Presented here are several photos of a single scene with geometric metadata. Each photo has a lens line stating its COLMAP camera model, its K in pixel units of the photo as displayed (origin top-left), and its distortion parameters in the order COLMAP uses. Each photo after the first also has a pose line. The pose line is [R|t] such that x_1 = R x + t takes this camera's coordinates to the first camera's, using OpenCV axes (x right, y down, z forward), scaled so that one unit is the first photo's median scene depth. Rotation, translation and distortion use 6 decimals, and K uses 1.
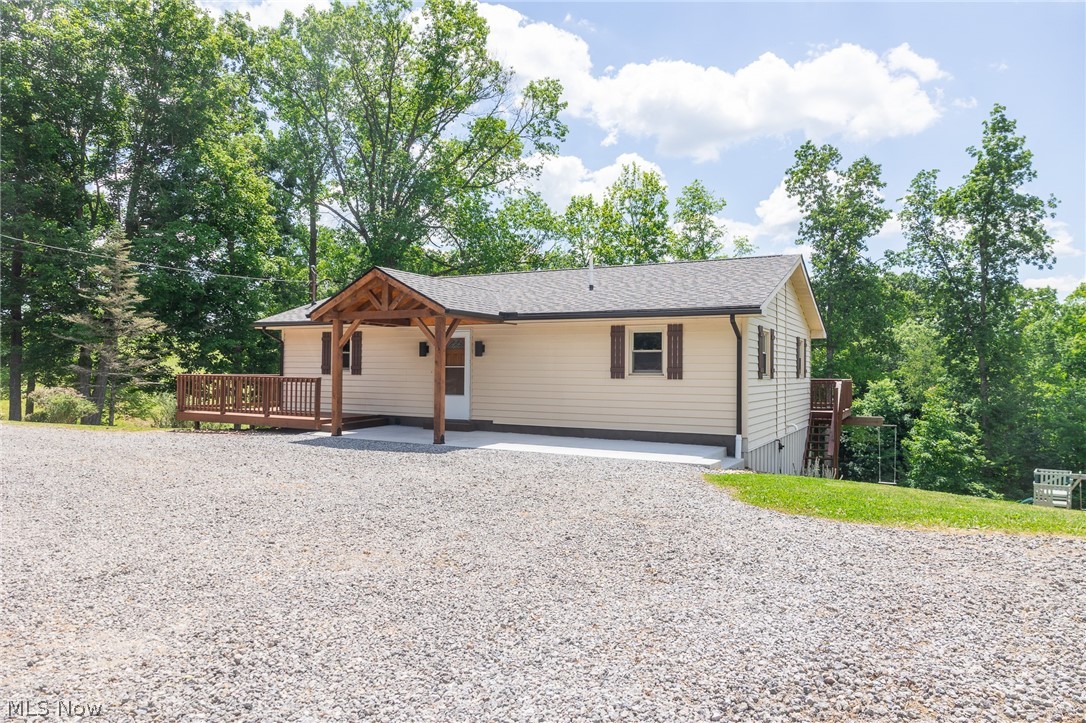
lens RADIAL K [[752.2, 0, 544.4], [0, 752.2, 360.8], [0, 0, 1]] dist [0.009346, -0.003057]
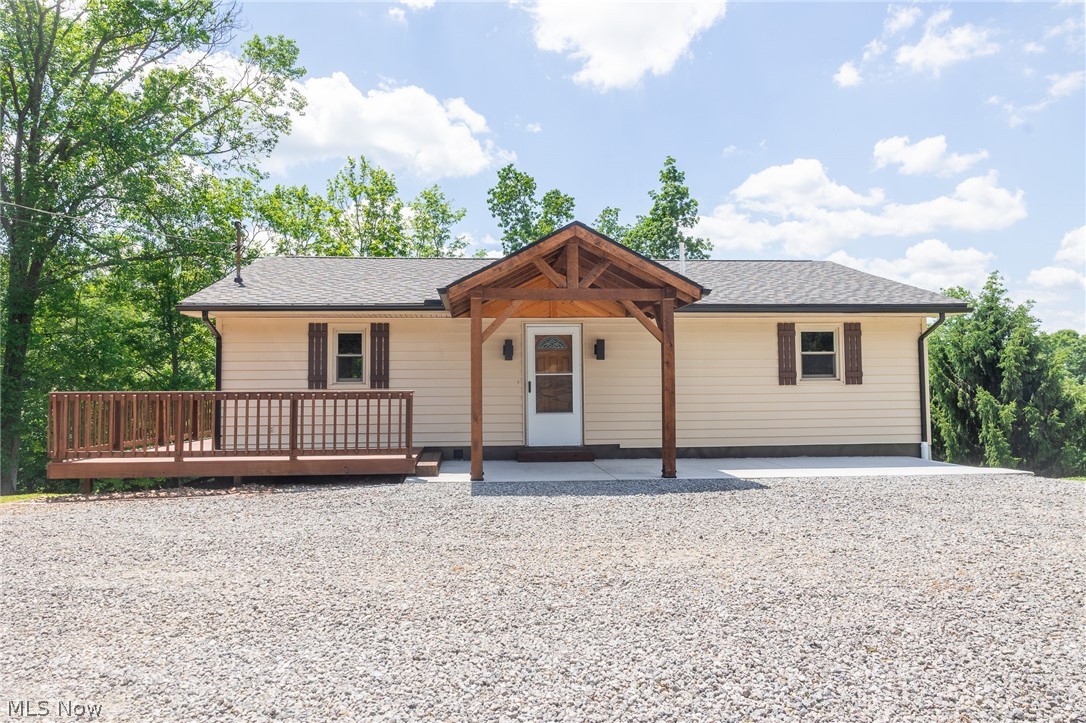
lens RADIAL K [[752.2, 0, 545.4], [0, 752.2, 362.6], [0, 0, 1]] dist [0.009346, -0.003057]
pose [[0.829558, 0.007214, 0.558373, -0.462727], [0.008581, 0.999634, -0.025664, 0.013449], [-0.558354, 0.026081, 0.829193, 0.338876]]
